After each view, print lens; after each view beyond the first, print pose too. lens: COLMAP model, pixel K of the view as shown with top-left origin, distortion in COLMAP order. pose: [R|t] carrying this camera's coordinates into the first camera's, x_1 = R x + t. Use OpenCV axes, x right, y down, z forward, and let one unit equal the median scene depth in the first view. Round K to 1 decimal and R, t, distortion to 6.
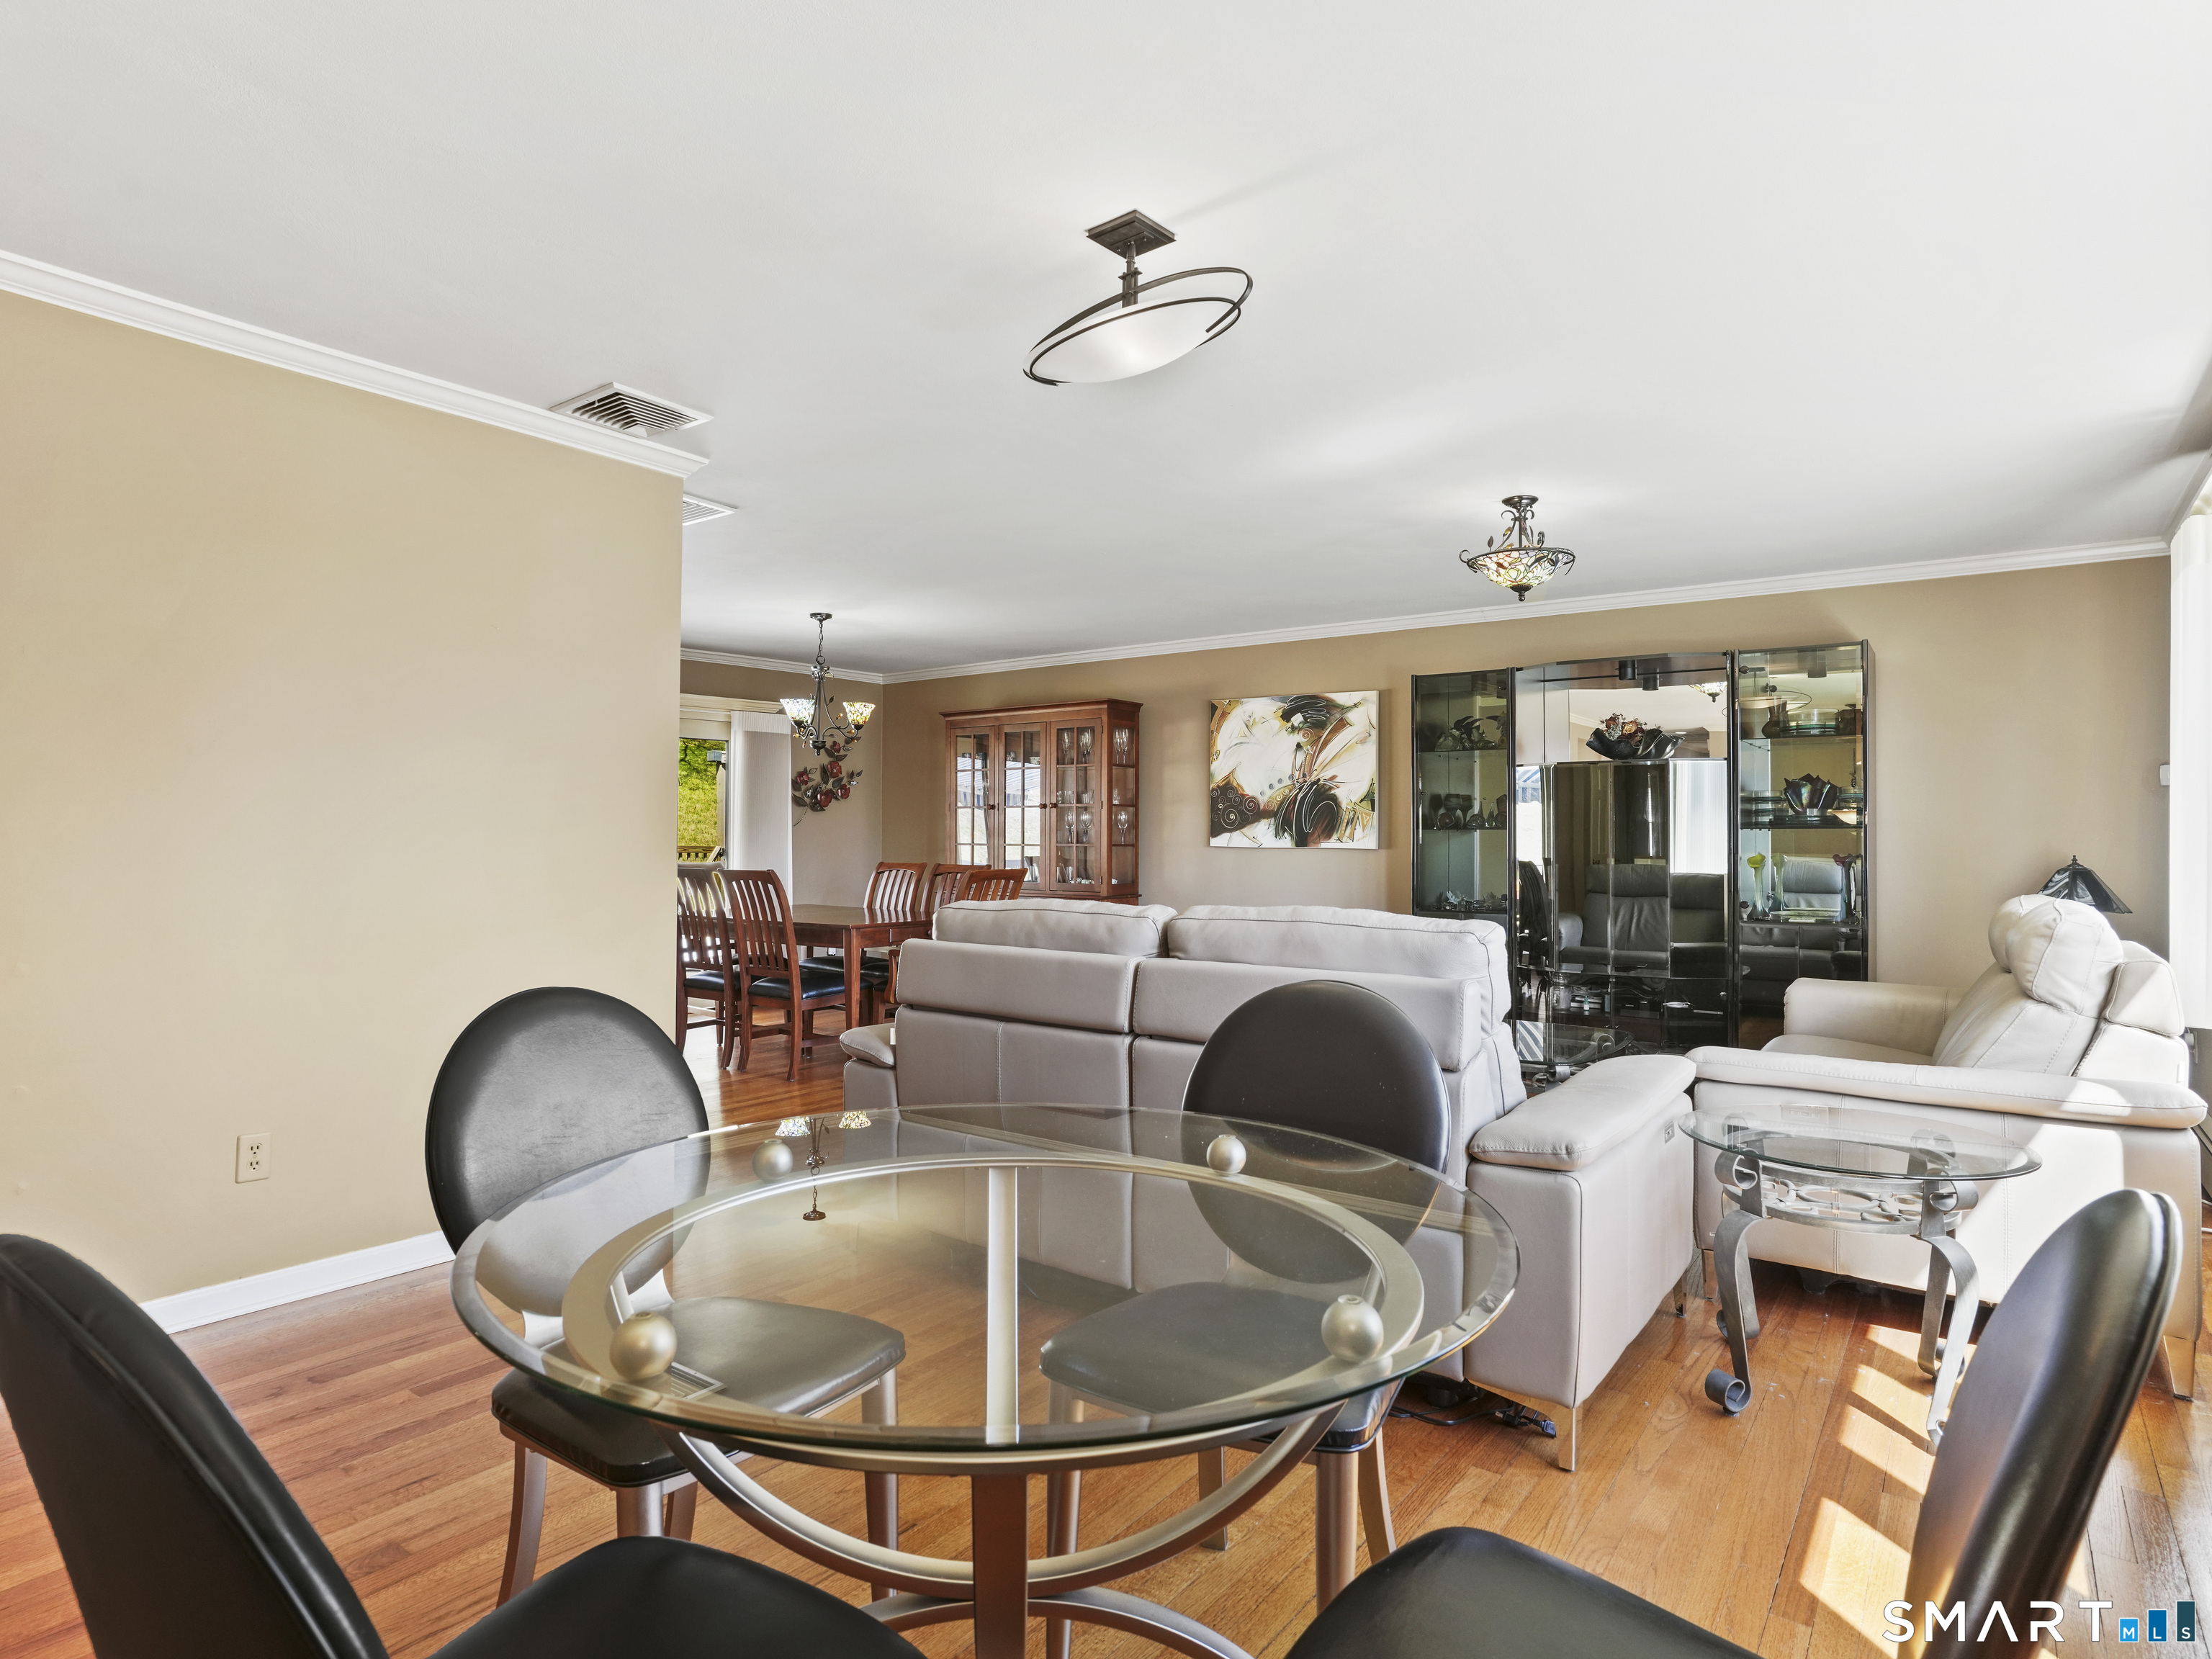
lens RADIAL K [[1207.0, 0, 1096.7], [0, 1207.0, 834.6], [0, 0, 1]] dist [-0.064065, 0.037874]
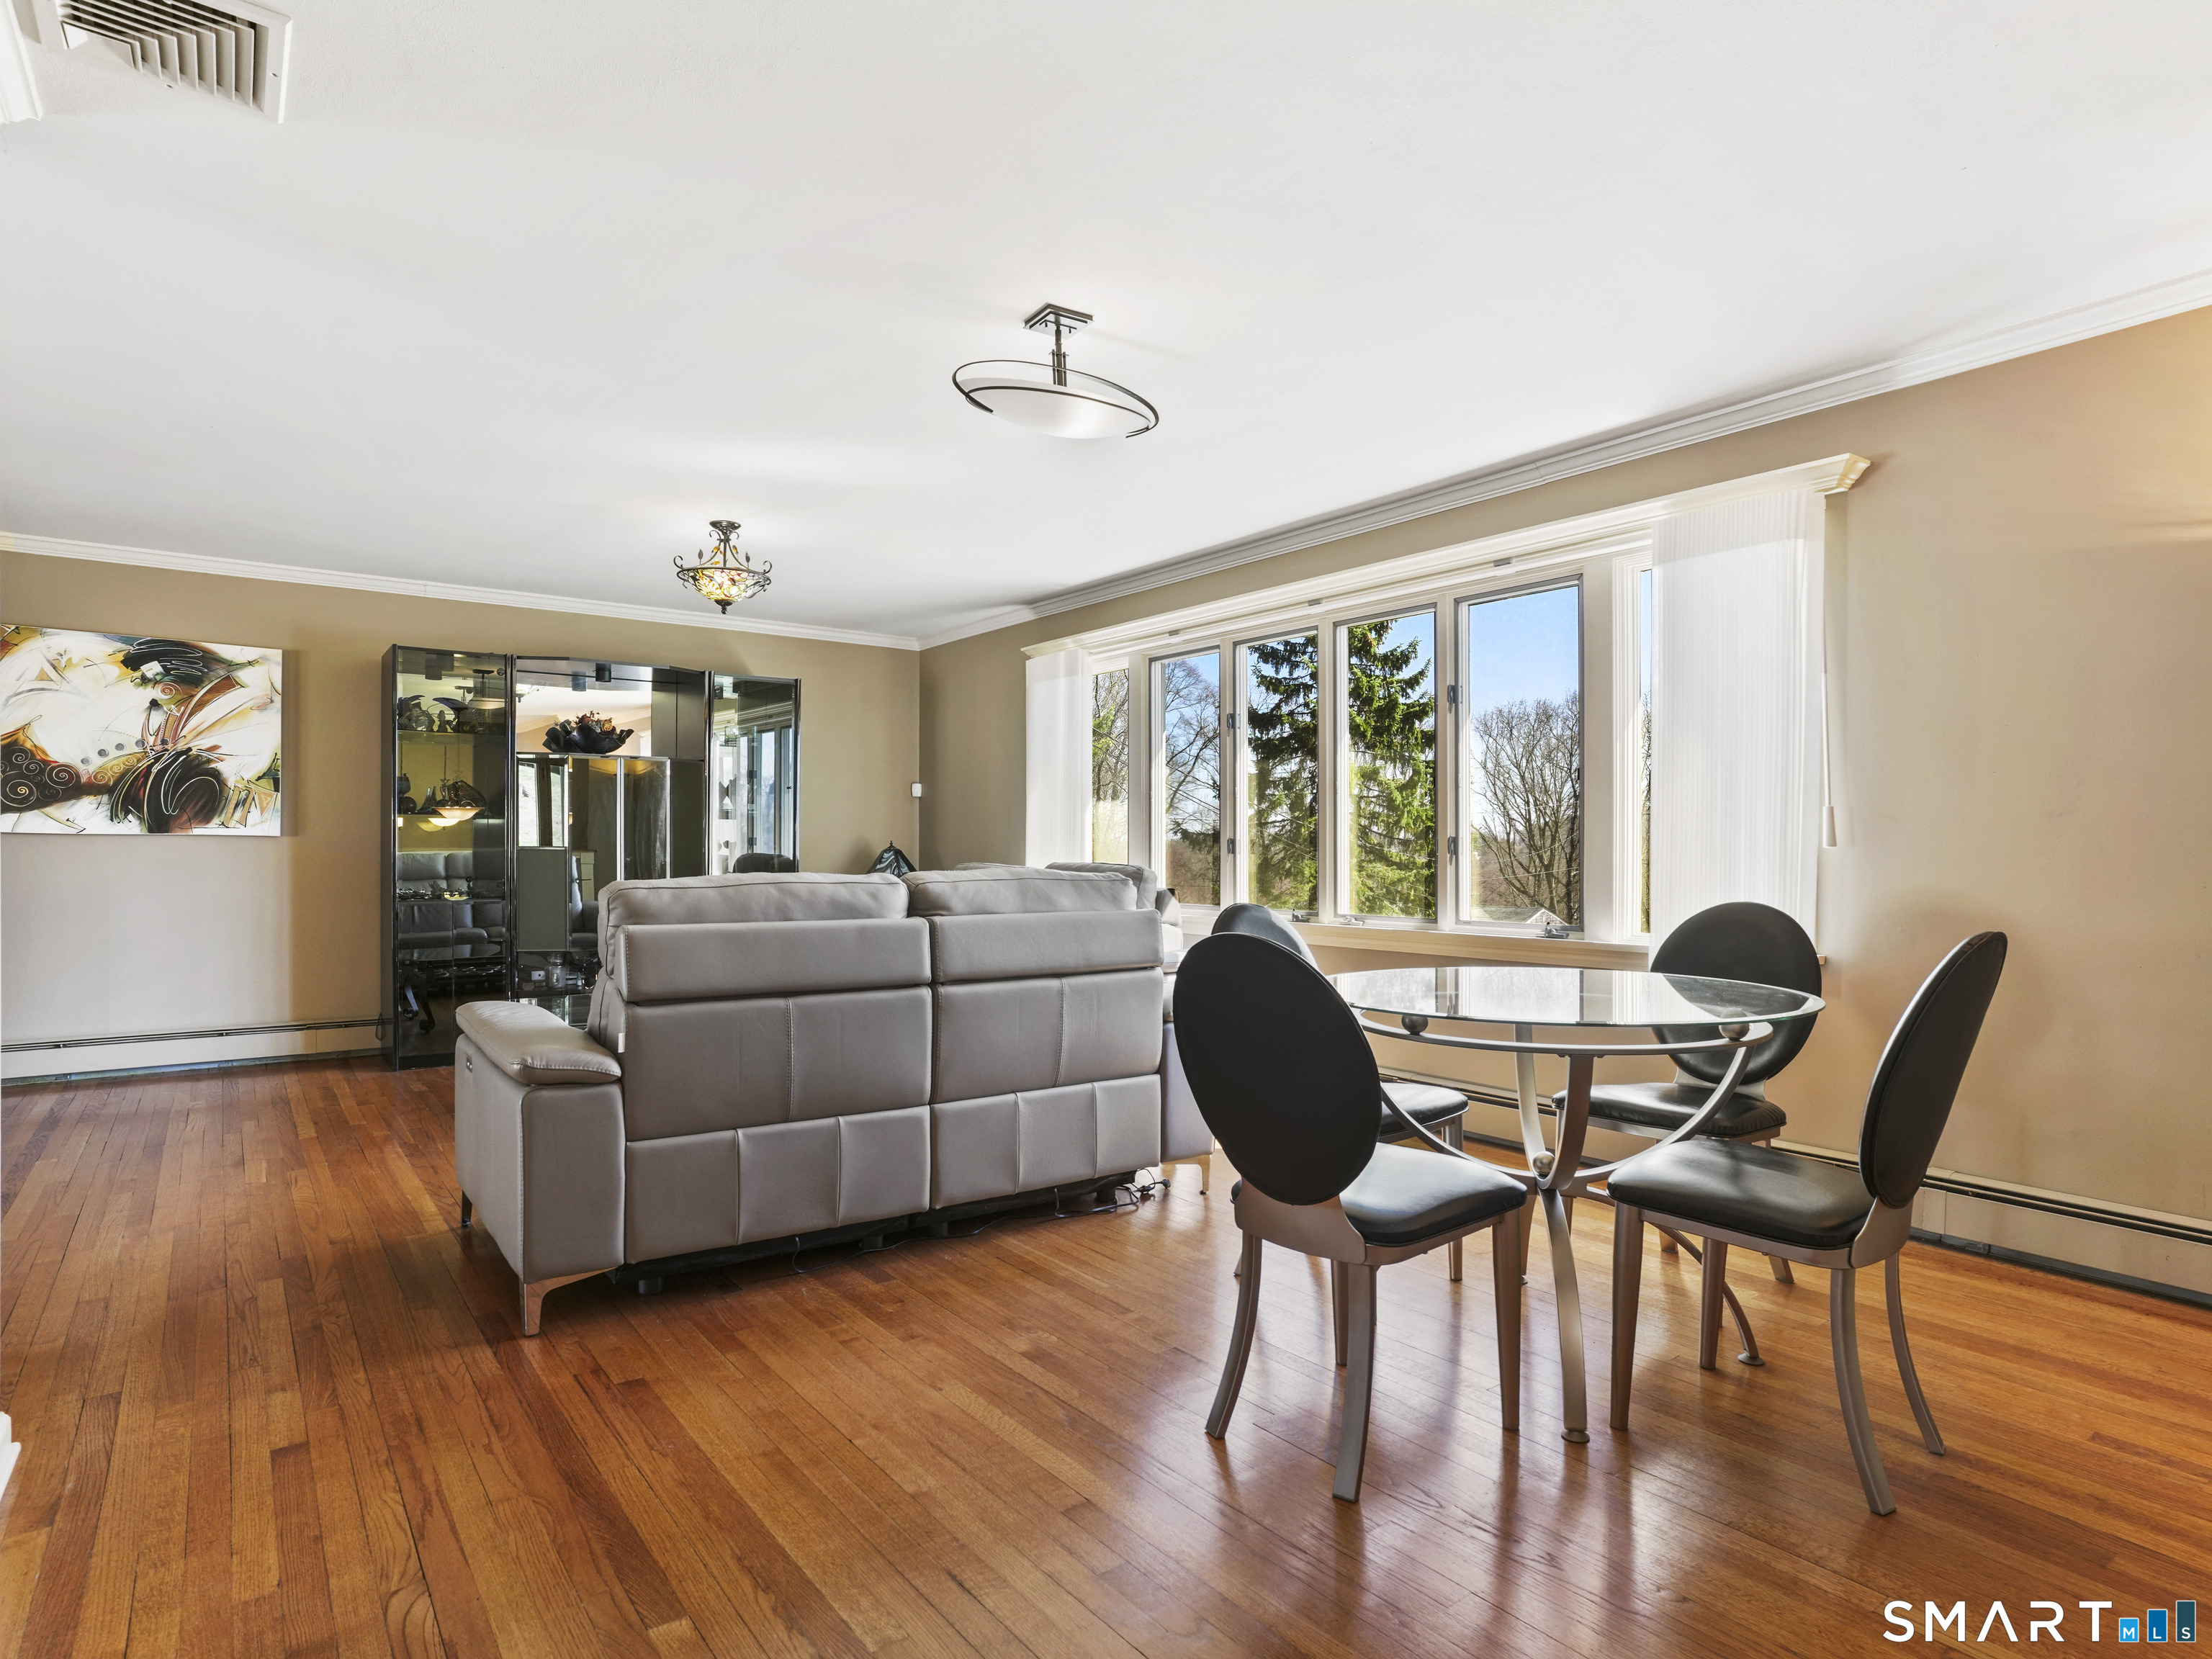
lens RADIAL K [[1214.5, 0, 1038.5], [0, 1214.5, 851.0], [0, 0, 1]] dist [-0.017252, 0.031403]
pose [[0.321070, -0.006508, 0.947033, -0.390472], [-0.006087, 0.999942, 0.008936, 0.011186], [-0.947036, -0.008634, 0.321012, 0.203761]]
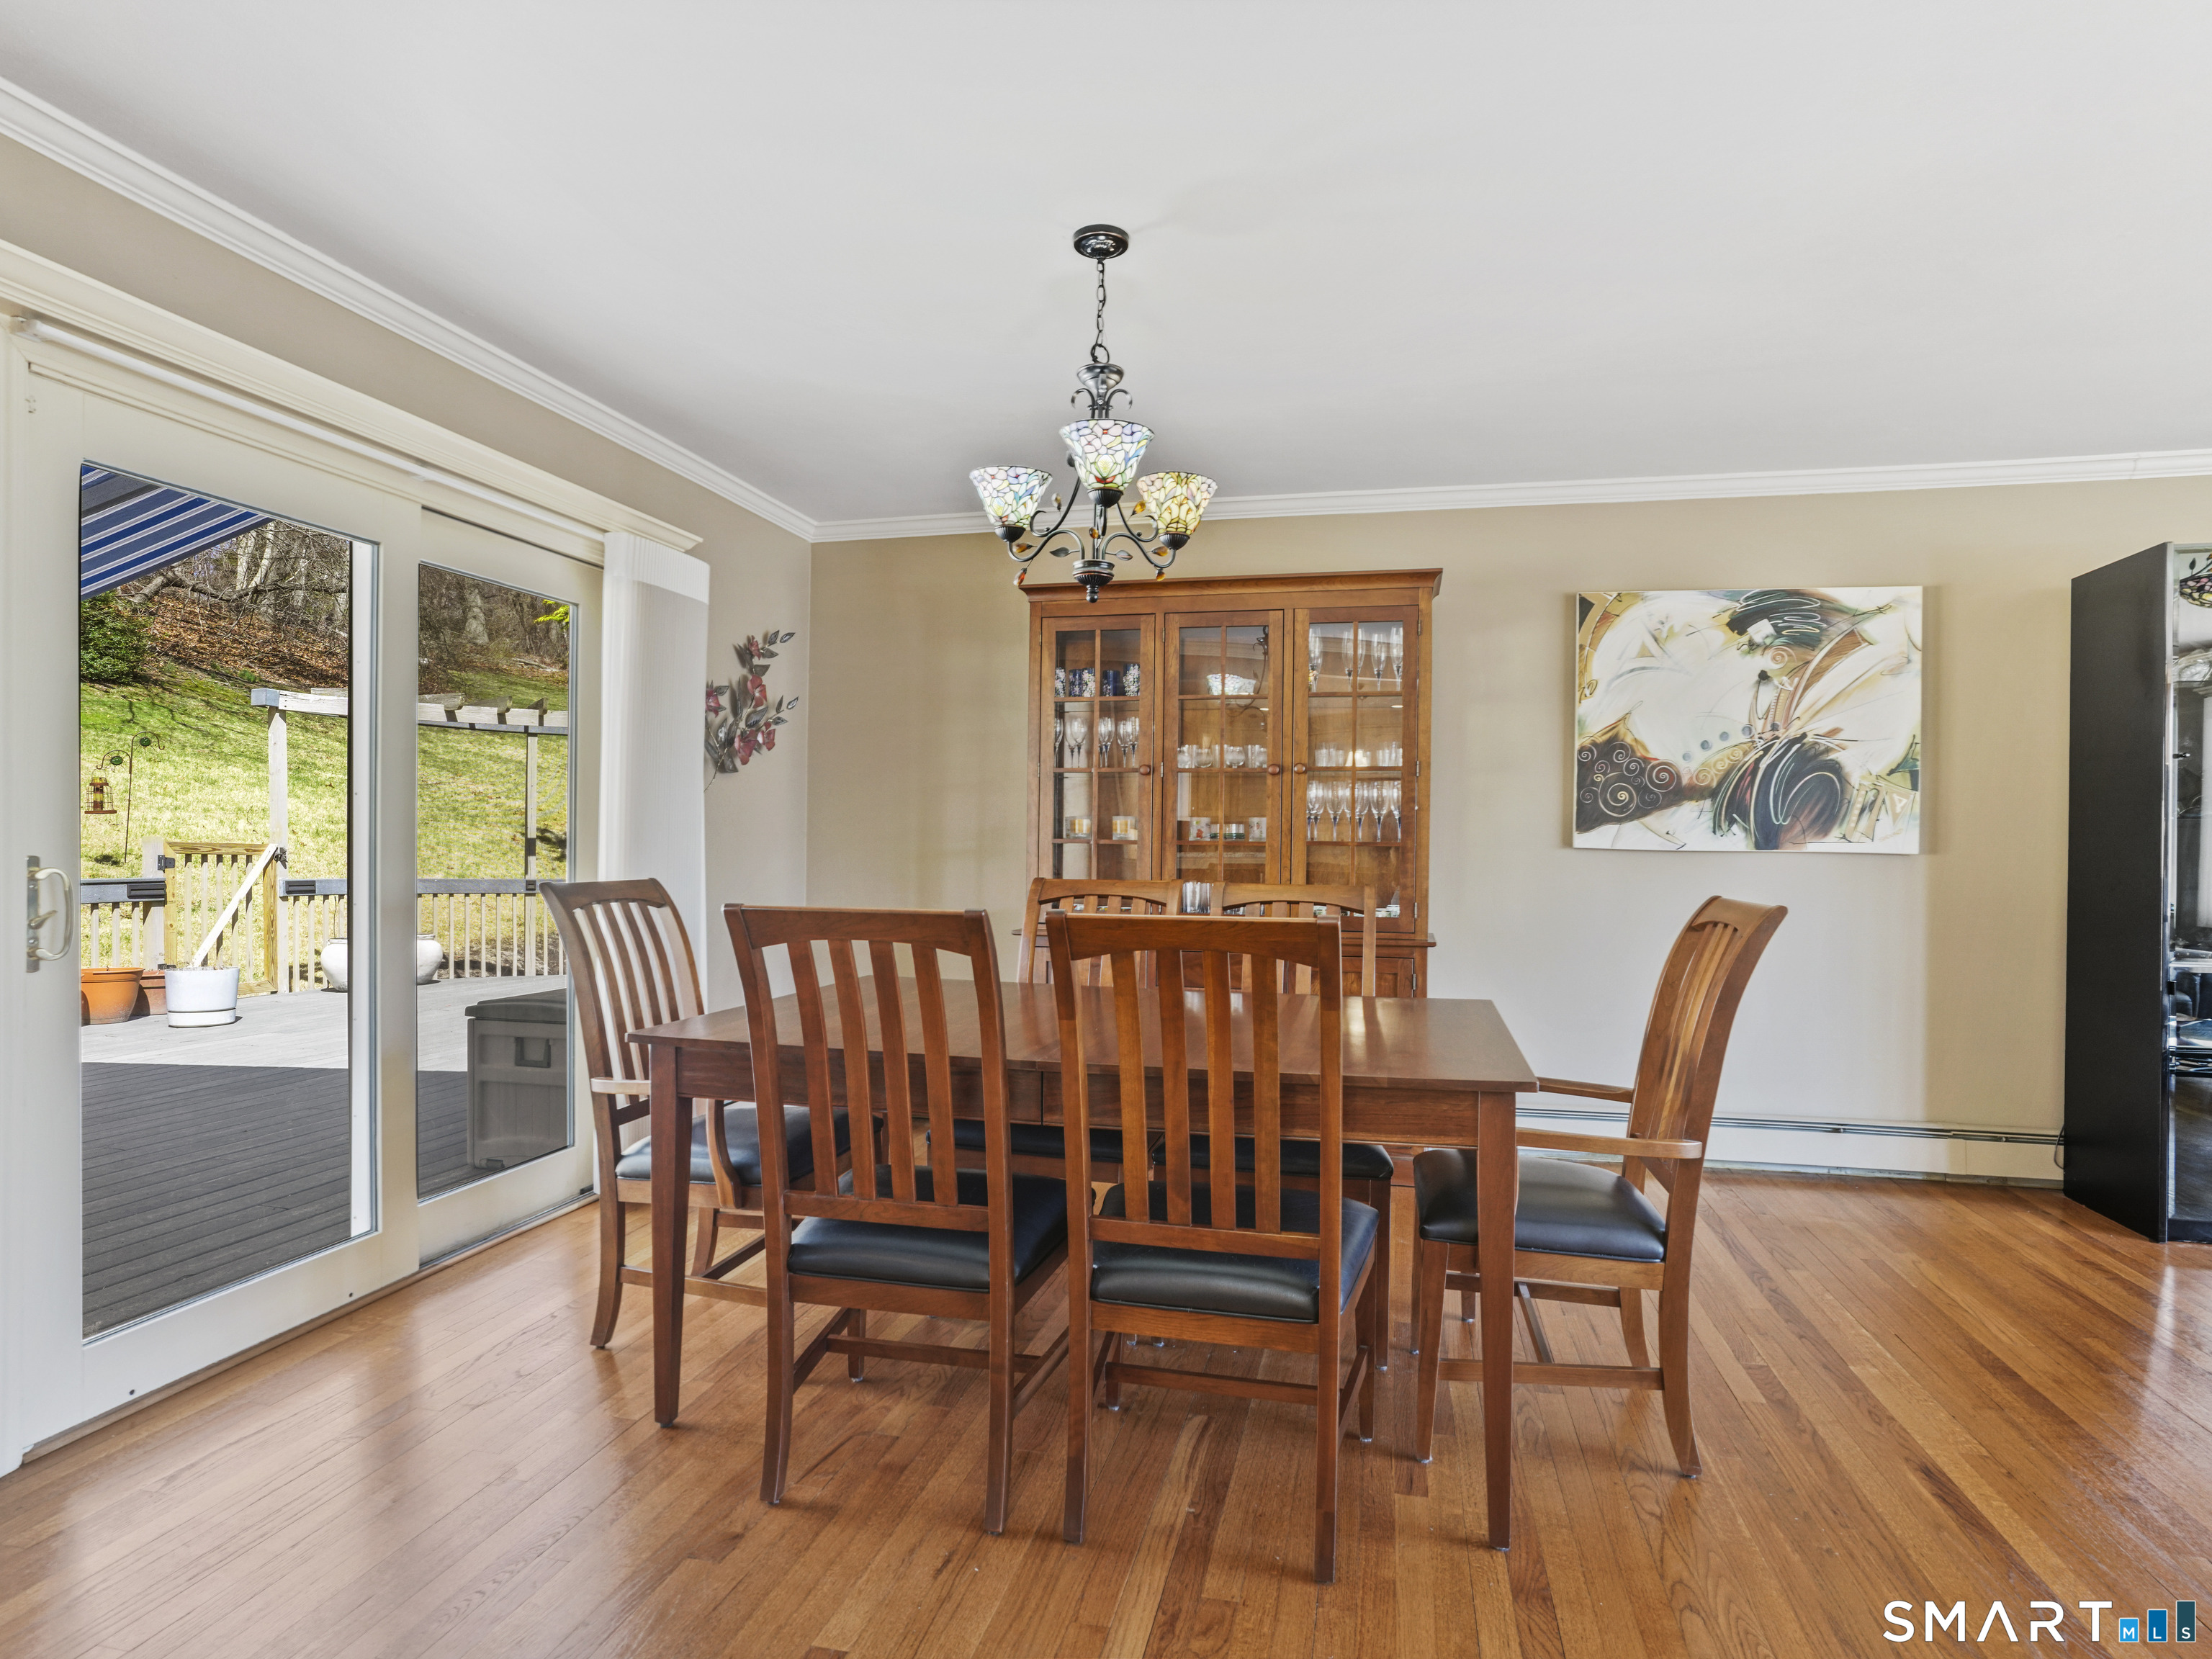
lens RADIAL K [[1207.0, 0, 1096.7], [0, 1207.0, 834.6], [0, 0, 1]] dist [-0.064065, 0.037874]
pose [[0.921749, 0.011305, 0.387623, -0.348493], [-0.010143, 0.999936, -0.005042, 0.009043], [-0.387655, 0.000715, 0.921804, 0.591899]]
